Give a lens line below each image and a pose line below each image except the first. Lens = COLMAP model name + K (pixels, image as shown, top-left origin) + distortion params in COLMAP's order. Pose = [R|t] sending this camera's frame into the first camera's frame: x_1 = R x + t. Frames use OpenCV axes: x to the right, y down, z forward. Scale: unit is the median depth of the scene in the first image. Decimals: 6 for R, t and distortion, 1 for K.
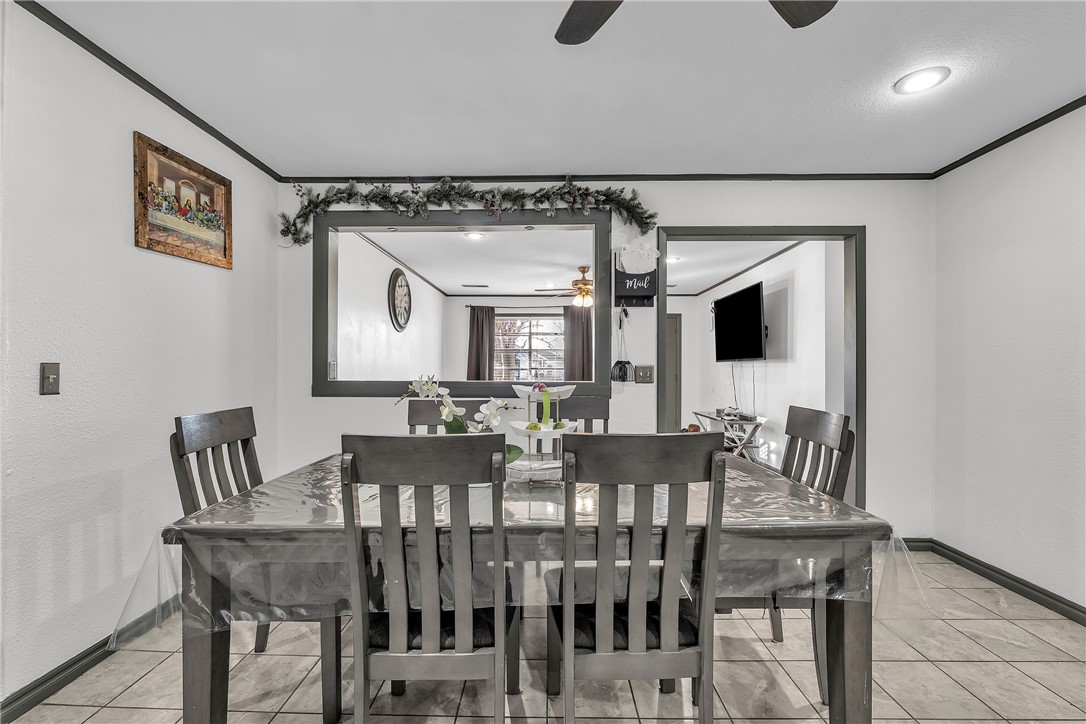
lens RADIAL K [[459.8, 0, 544.5], [0, 459.8, 365.7], [0, 0, 1]] dist [-0.000714, -0.000234]
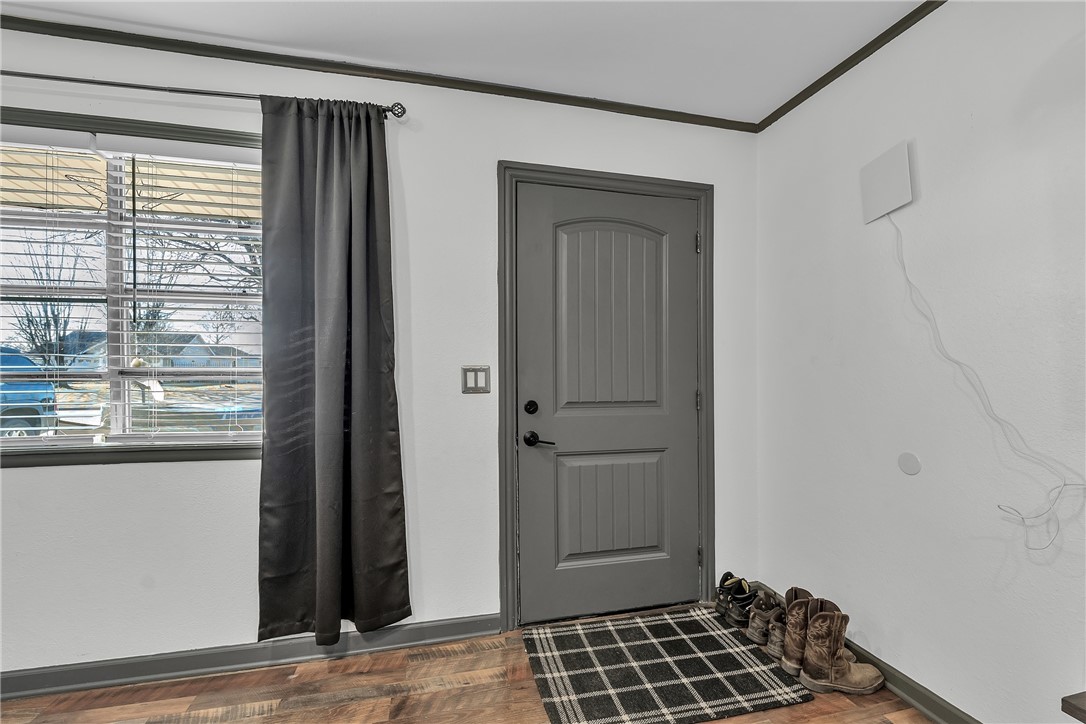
lens RADIAL K [[459.8, 0, 544.5], [0, 459.8, 365.7], [0, 0, 1]] dist [-0.000714, -0.000234]
pose [[0.971040, 0.000645, 0.238917, 0.121928], [-0.000678, 1.000000, 0.000059, 0.002138], [-0.238917, -0.000219, 0.971040, 0.748194]]
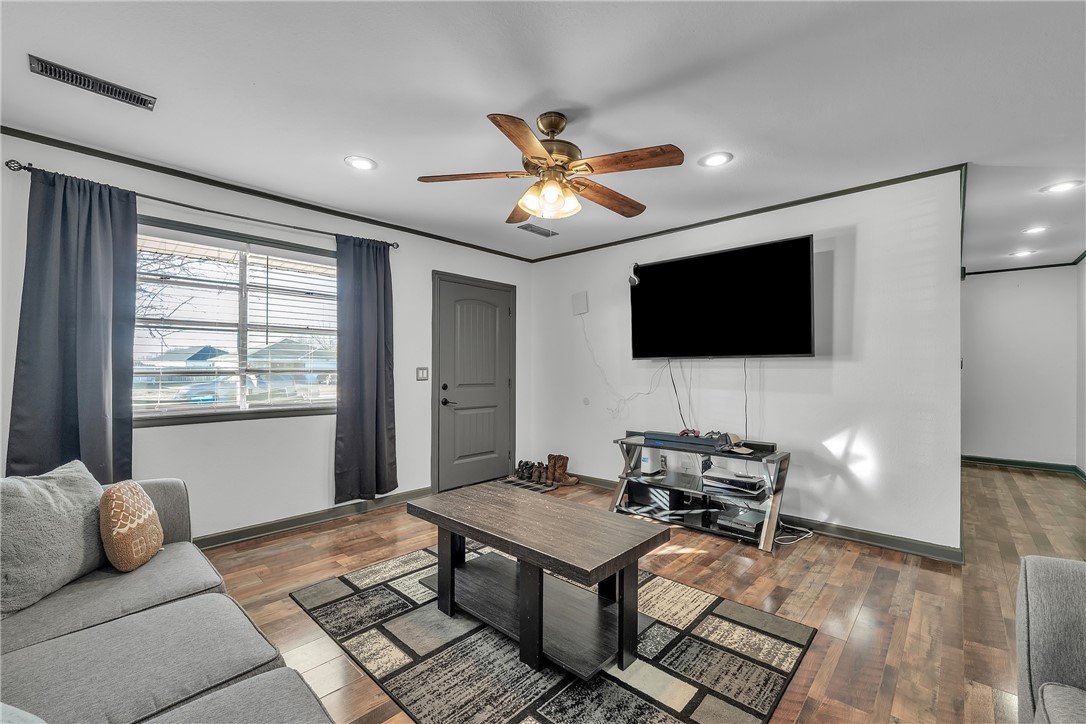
lens RADIAL K [[459.8, 0, 544.5], [0, 459.8, 365.7], [0, 0, 1]] dist [-0.000714, -0.000234]
pose [[0.672609, 0.003424, 0.739990, -0.157858], [-0.002025, 0.999994, -0.002786, 0.001879], [-0.739995, 0.000376, 0.672612, 0.539826]]
